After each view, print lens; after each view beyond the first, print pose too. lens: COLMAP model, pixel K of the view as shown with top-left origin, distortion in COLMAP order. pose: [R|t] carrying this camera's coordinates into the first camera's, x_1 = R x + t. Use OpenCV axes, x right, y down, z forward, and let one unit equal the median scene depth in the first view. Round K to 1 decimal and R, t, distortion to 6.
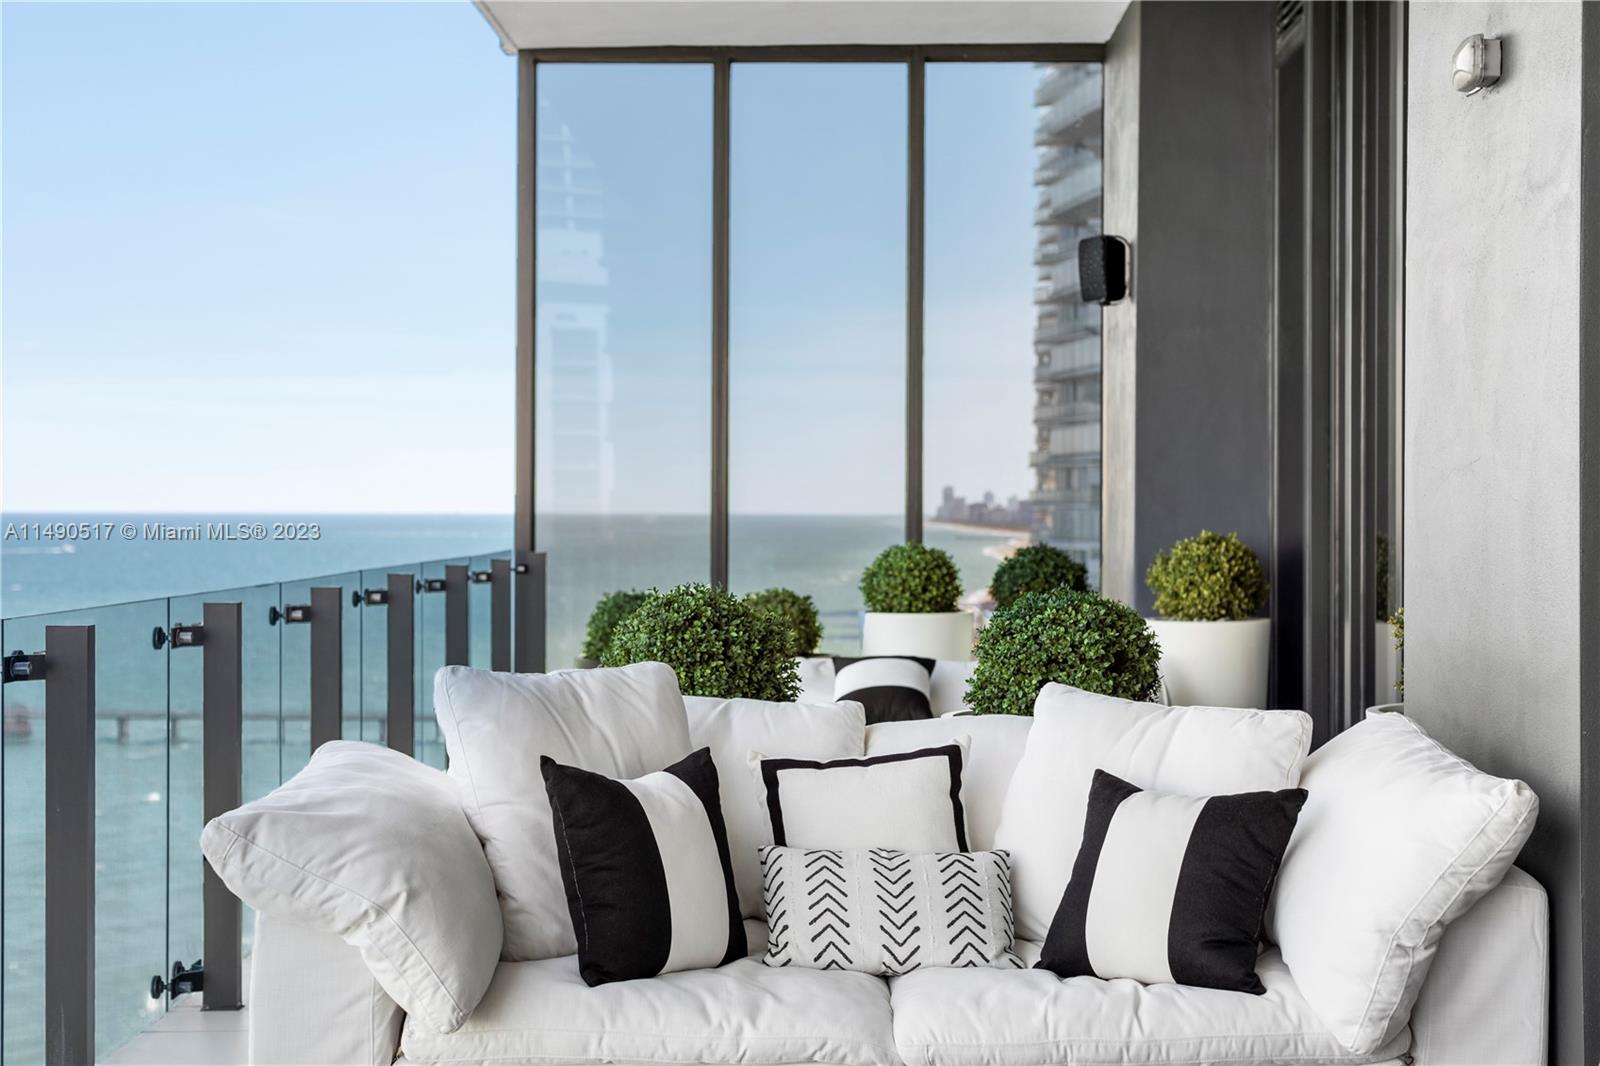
lens RADIAL K [[2355.4, 0, 798.6], [0, 2355.4, 508.3], [0, 0, 1]] dist [0.037258, 0.058094]
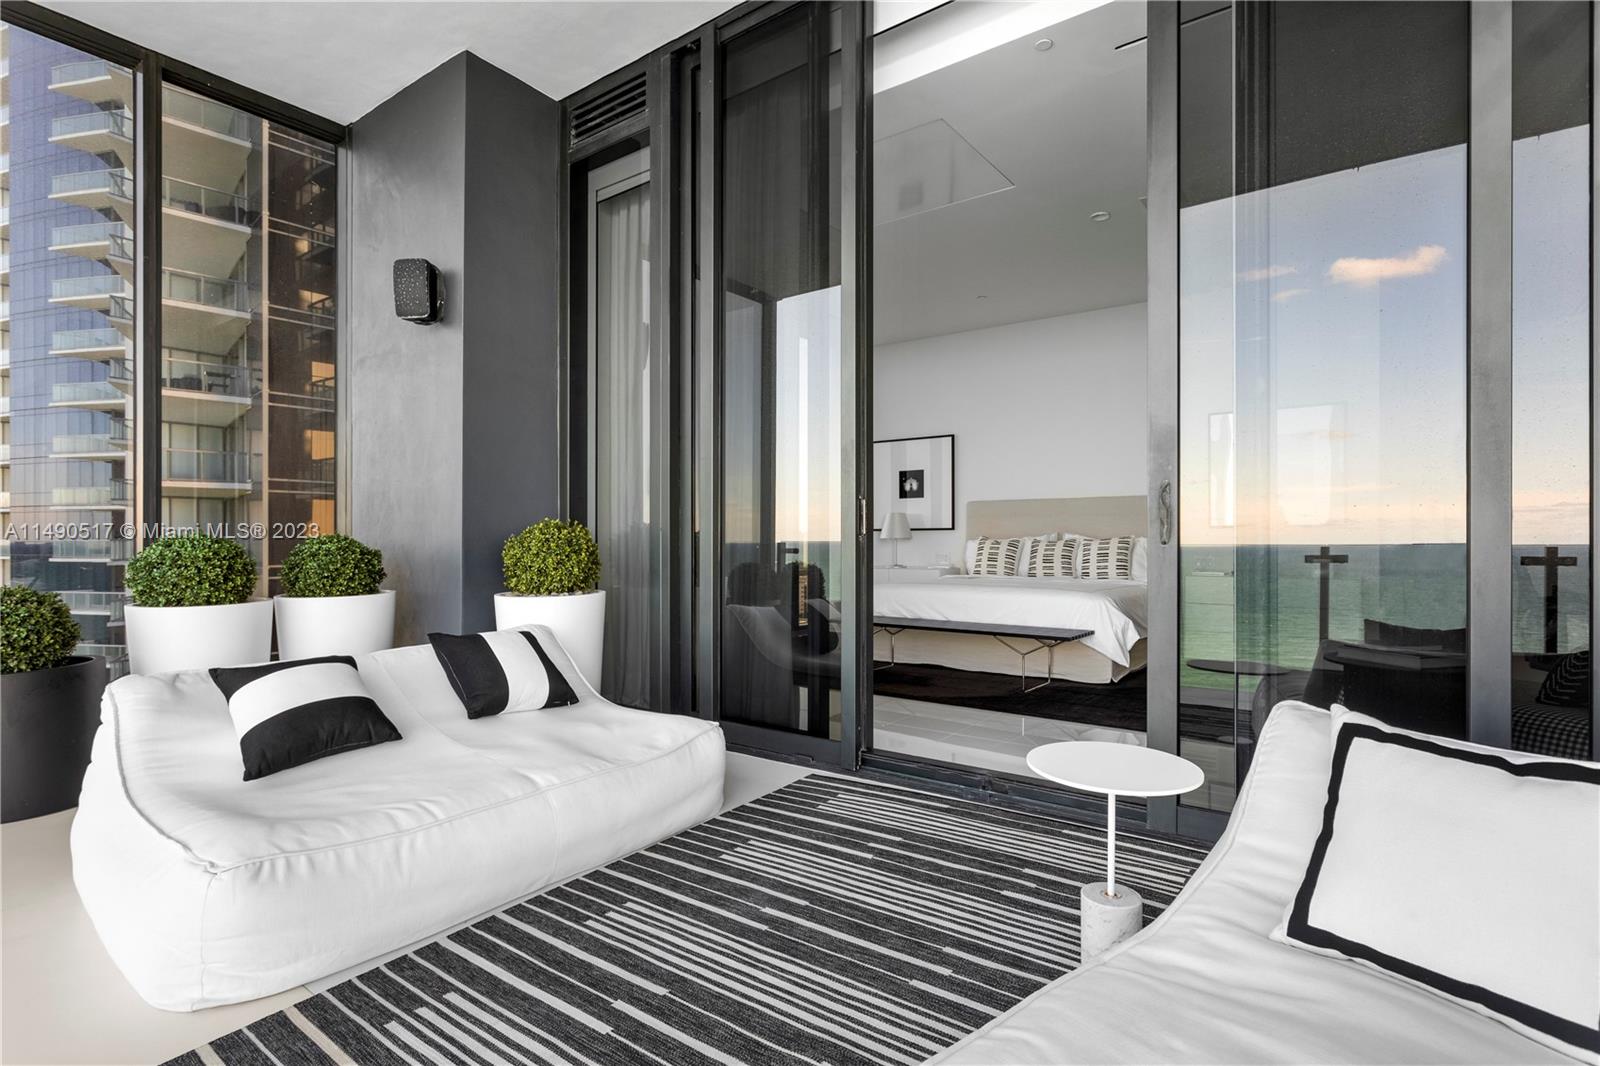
lens RADIAL K [[804.7, 0, 800.3], [0, 804.7, 528.1], [0, 0, 1]] dist [0.002391, 0.001619]
pose [[0.584093, 0.008074, 0.811646, -0.190386], [0.003253, 0.999919, -0.012288, 0.044702], [-0.811680, 0.009818, 0.584020, 1.496424]]
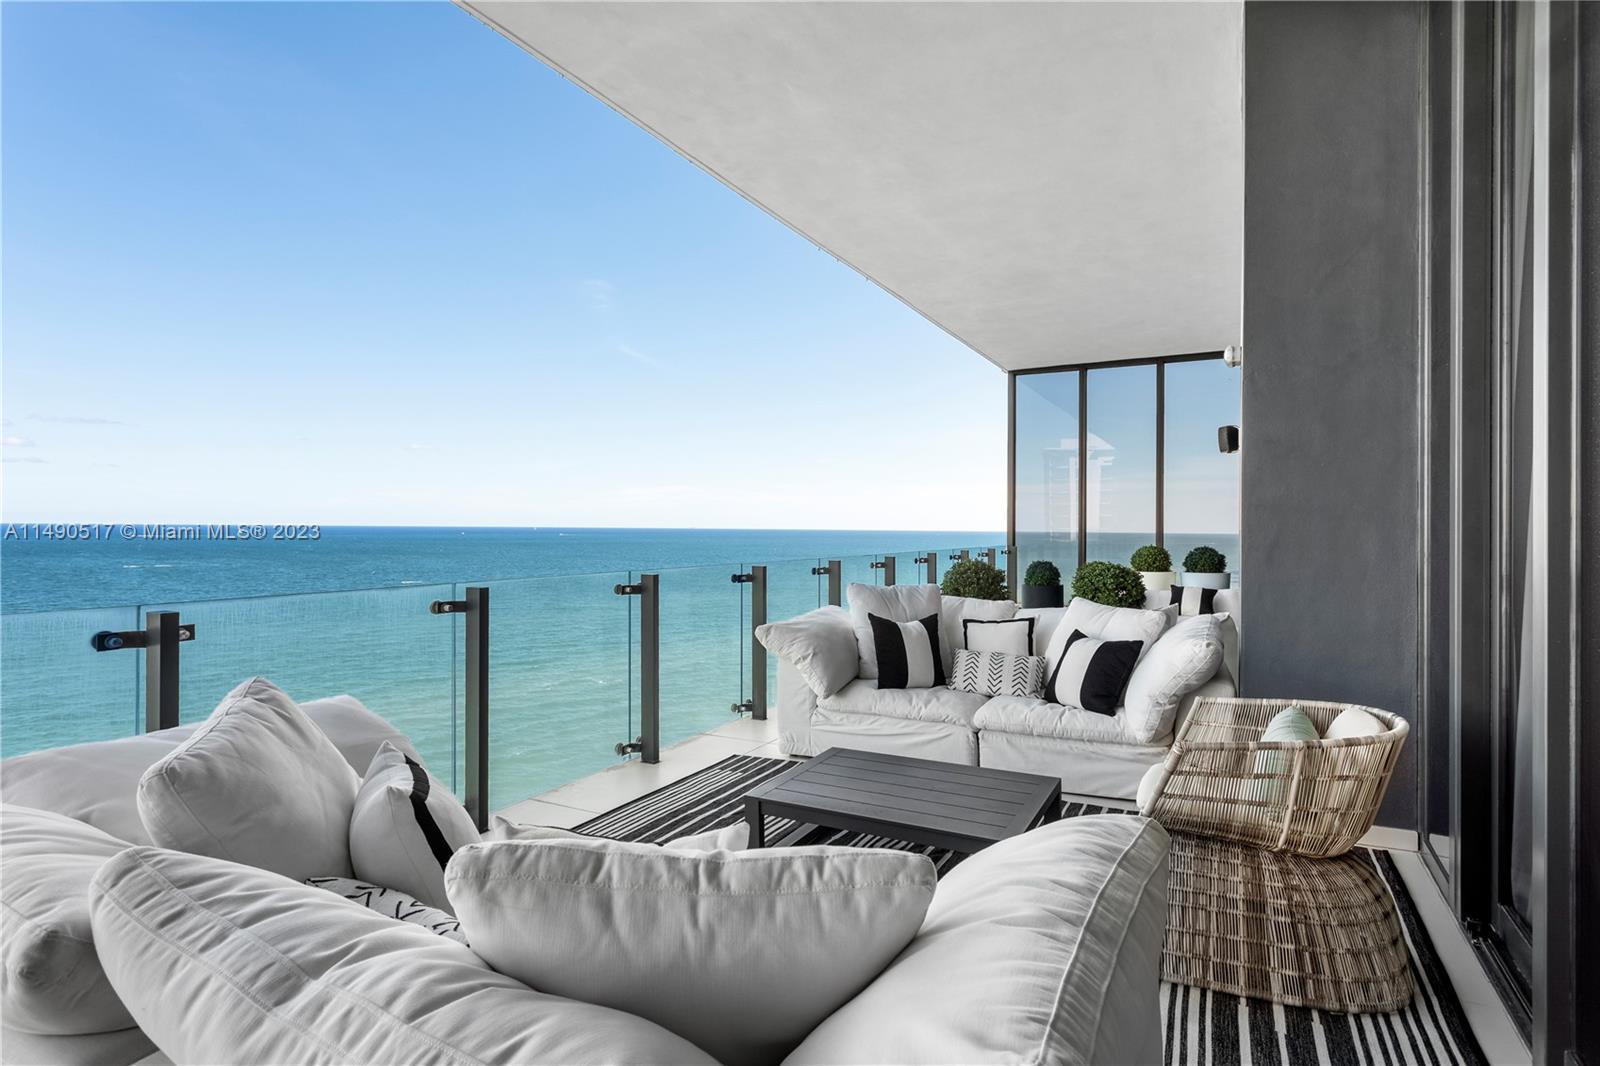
lens RADIAL K [[804.7, 0, 800.3], [0, 804.7, 528.1], [0, 0, 1]] dist [0.002391, 0.001619]
pose [[0.890019, 0.005050, -0.455895, 0.274623], [-0.005852, 0.999983, -0.000349, -0.003597], [0.455885, 0.002978, 0.890034, 0.029905]]
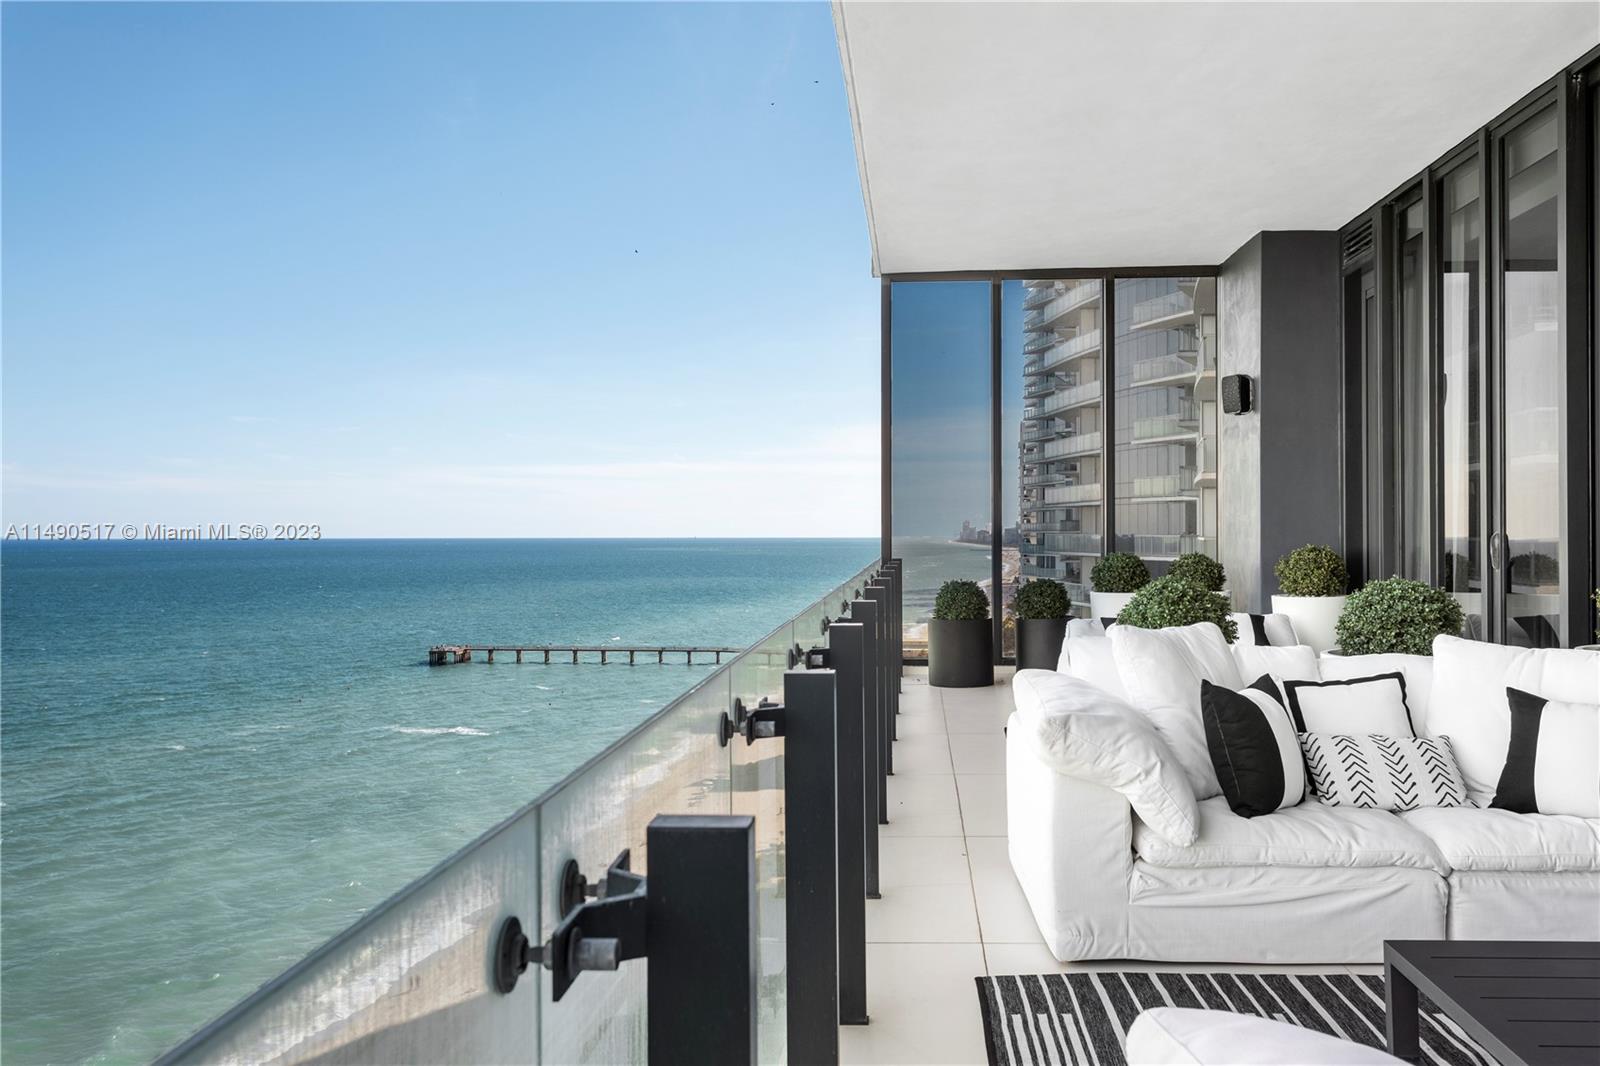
lens RADIAL K [[1300.8, 0, 822.1], [0, 1300.8, 533.5], [0, 0, 1]] dist [0.009329, 0.009128]
pose [[0.998972, -0.005285, -0.045032, -0.321868], [0.005253, 0.999986, -0.000841, 0.001300], [0.045036, 0.000604, 0.998985, 0.066234]]
